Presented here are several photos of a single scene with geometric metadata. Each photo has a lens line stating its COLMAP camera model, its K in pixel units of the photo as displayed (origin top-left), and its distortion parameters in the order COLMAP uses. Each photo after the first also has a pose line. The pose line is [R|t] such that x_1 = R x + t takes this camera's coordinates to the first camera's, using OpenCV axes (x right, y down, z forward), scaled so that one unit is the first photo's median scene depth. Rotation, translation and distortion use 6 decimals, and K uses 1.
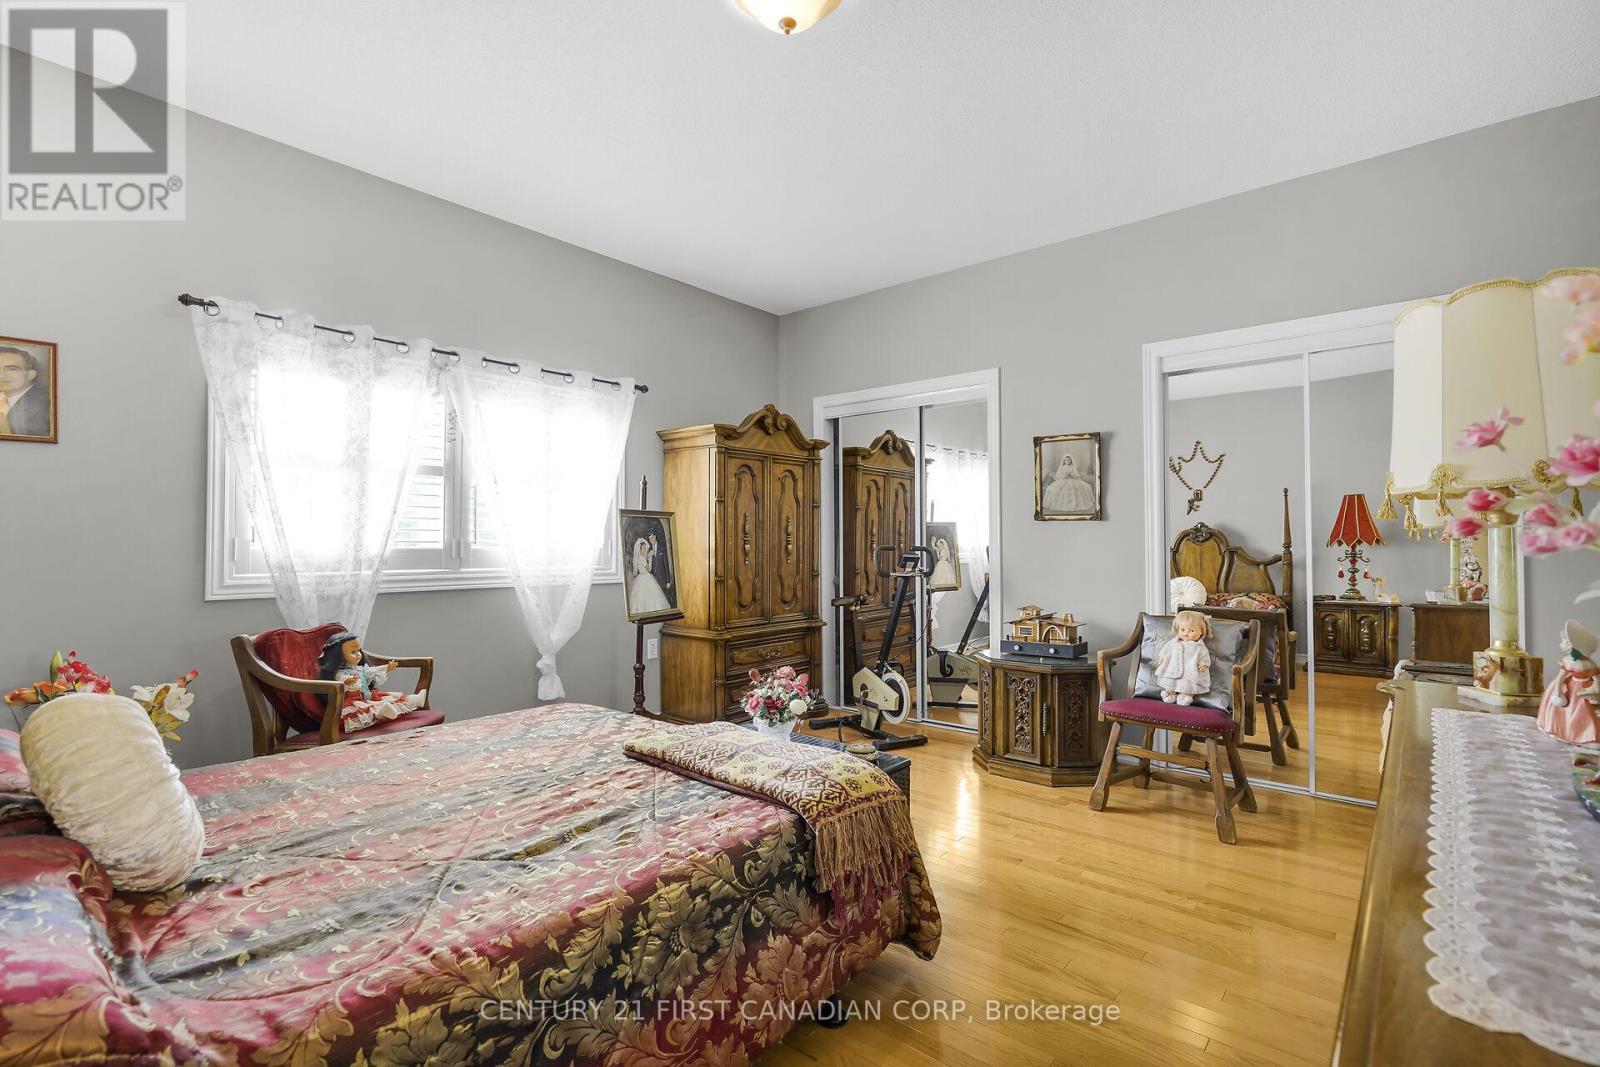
lens RADIAL K [[740.9, 0, 797.9], [0, 740.9, 536.9], [0, 0, 1]] dist [-0.001329, 0.000135]
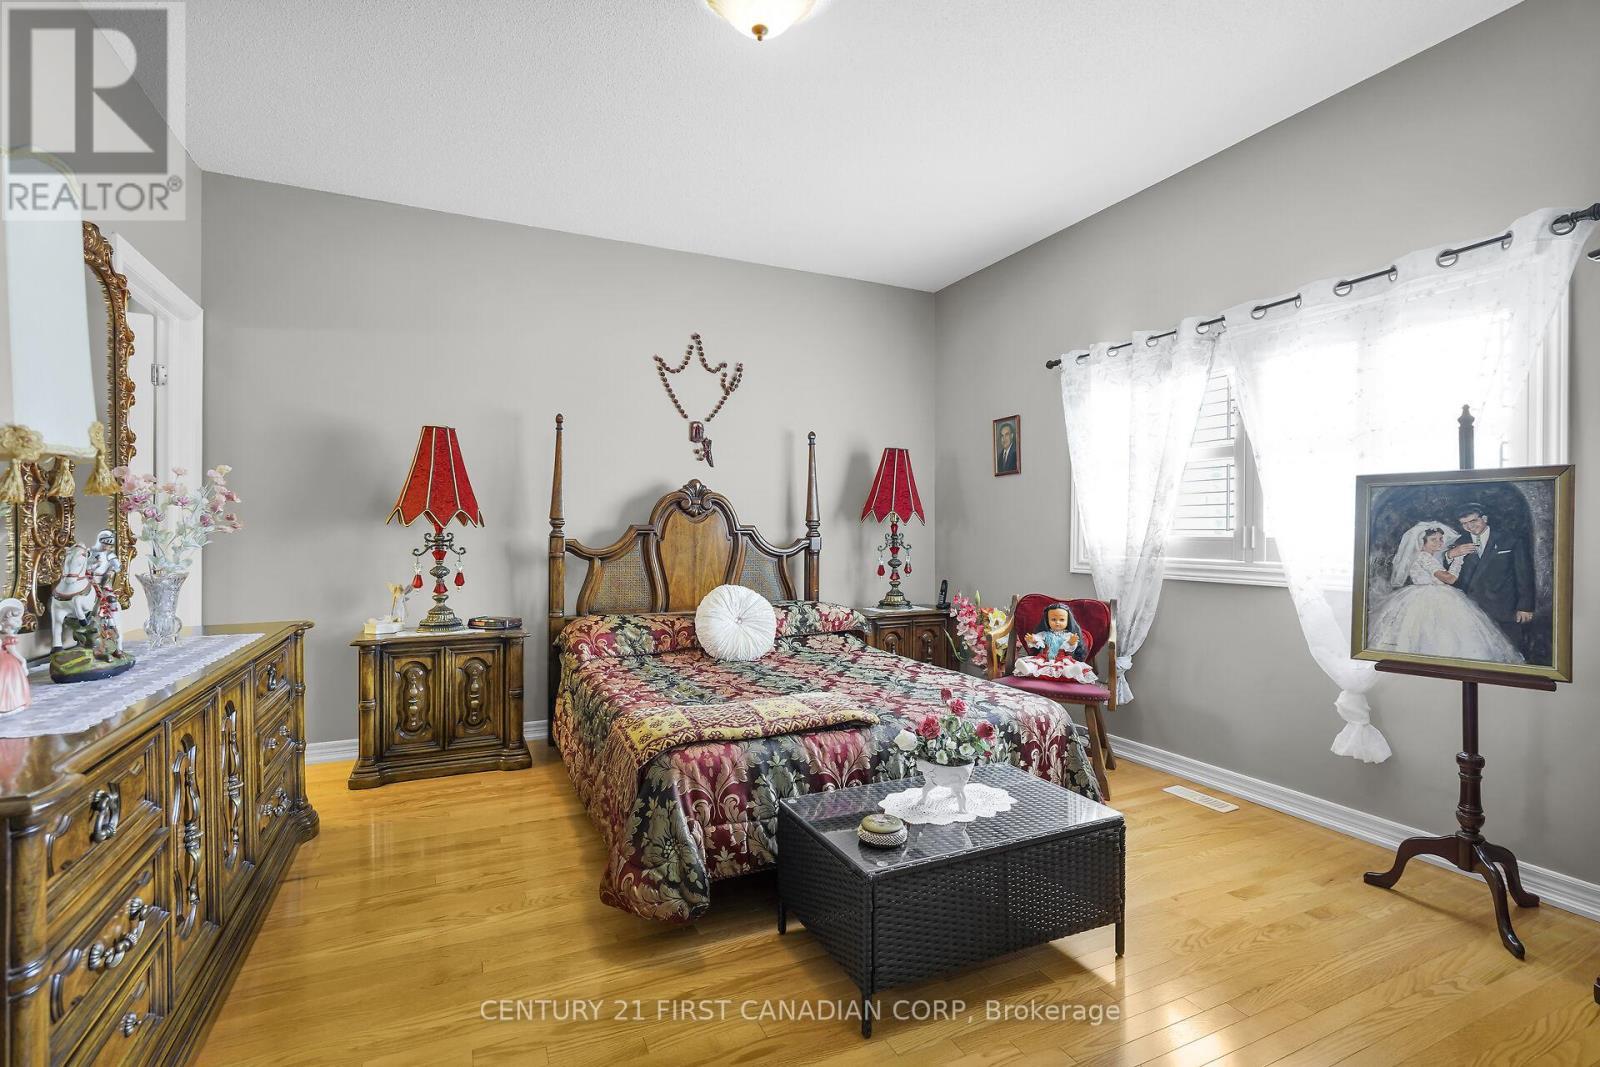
lens RADIAL K [[740.9, 0, 797.9], [0, 740.9, 536.9], [0, 0, 1]] dist [-0.001329, 0.000135]
pose [[-0.415046, 0.010601, -0.909739, 0.508281], [0.012164, 0.999907, 0.006103, 0.003805], [0.909719, -0.008533, -0.415136, 0.811807]]
